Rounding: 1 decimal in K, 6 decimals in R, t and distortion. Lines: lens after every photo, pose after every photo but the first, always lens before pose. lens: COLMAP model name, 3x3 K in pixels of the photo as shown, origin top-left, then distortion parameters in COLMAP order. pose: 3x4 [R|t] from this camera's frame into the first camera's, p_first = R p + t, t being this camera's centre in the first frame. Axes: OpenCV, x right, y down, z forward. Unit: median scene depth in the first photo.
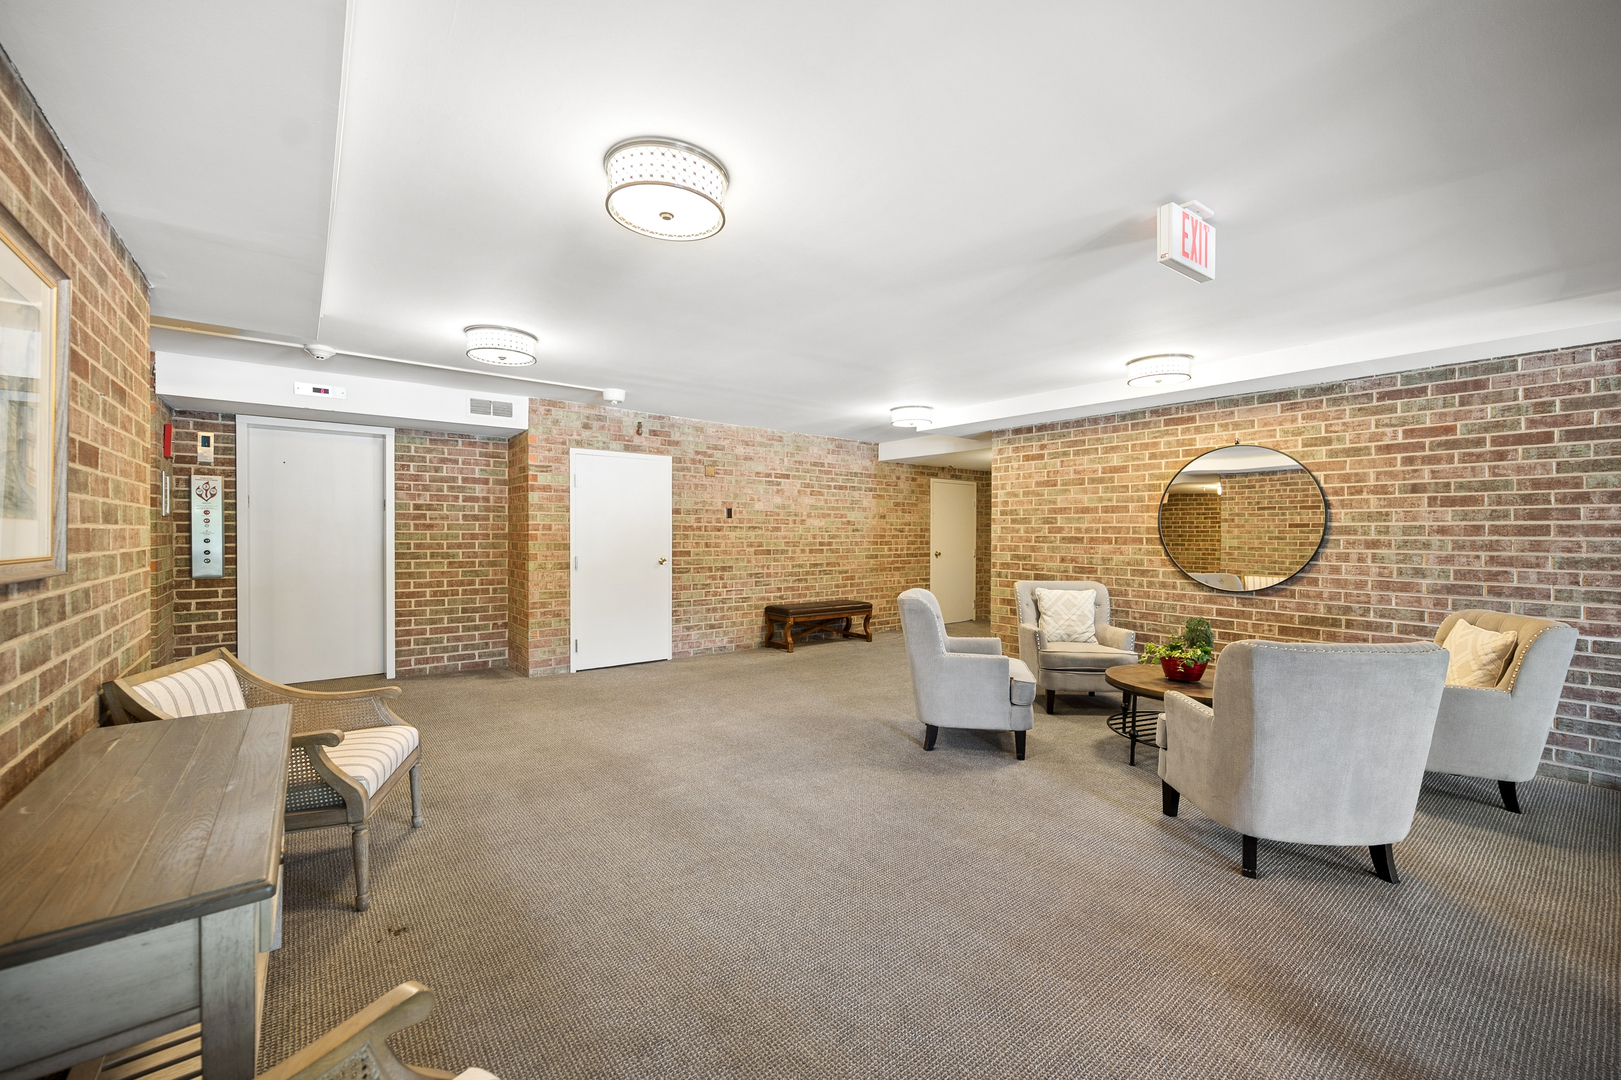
lens RADIAL K [[641.6, 0, 813.8], [0, 641.6, 536.8], [0, 0, 1]] dist [-0.000872, 0.000022]
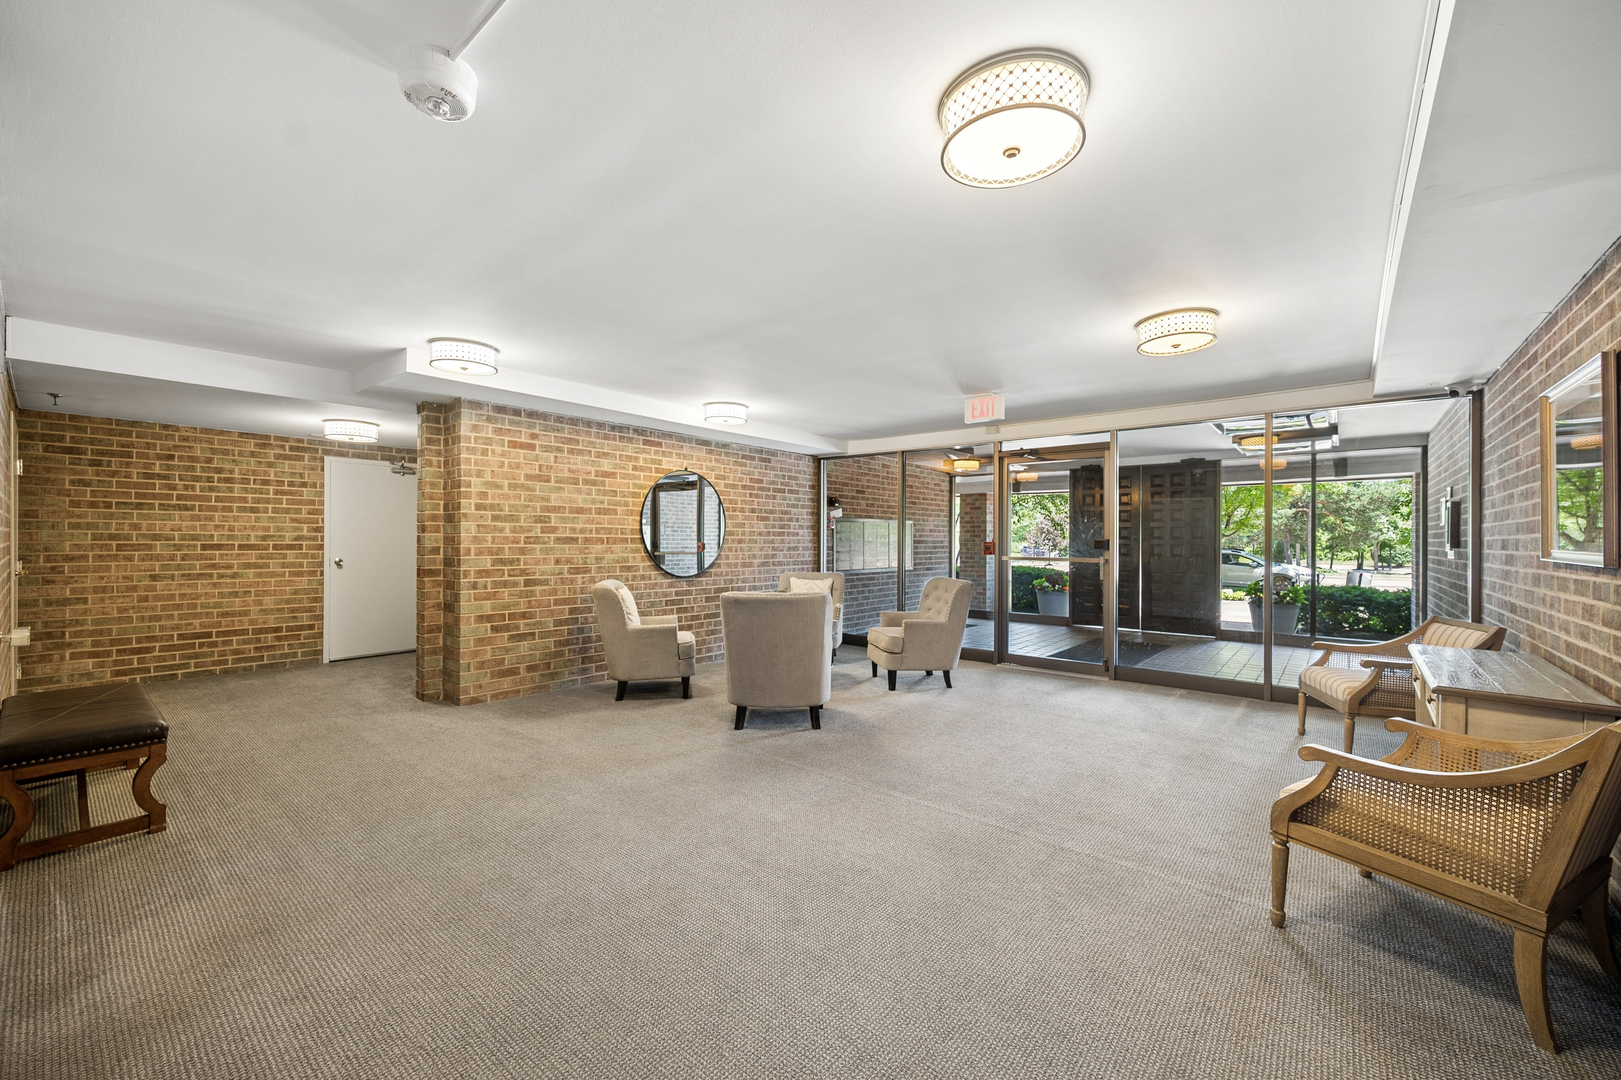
lens RADIAL K [[641.6, 0, 812.9], [0, 641.6, 537.6], [0, 0, 1]] dist [-0.000872, 0.000022]
pose [[-0.204913, -0.005377, 0.978765, -0.652259], [-0.003569, 0.999982, 0.004747, -0.005391], [-0.978774, -0.002521, -0.204929, 0.880925]]
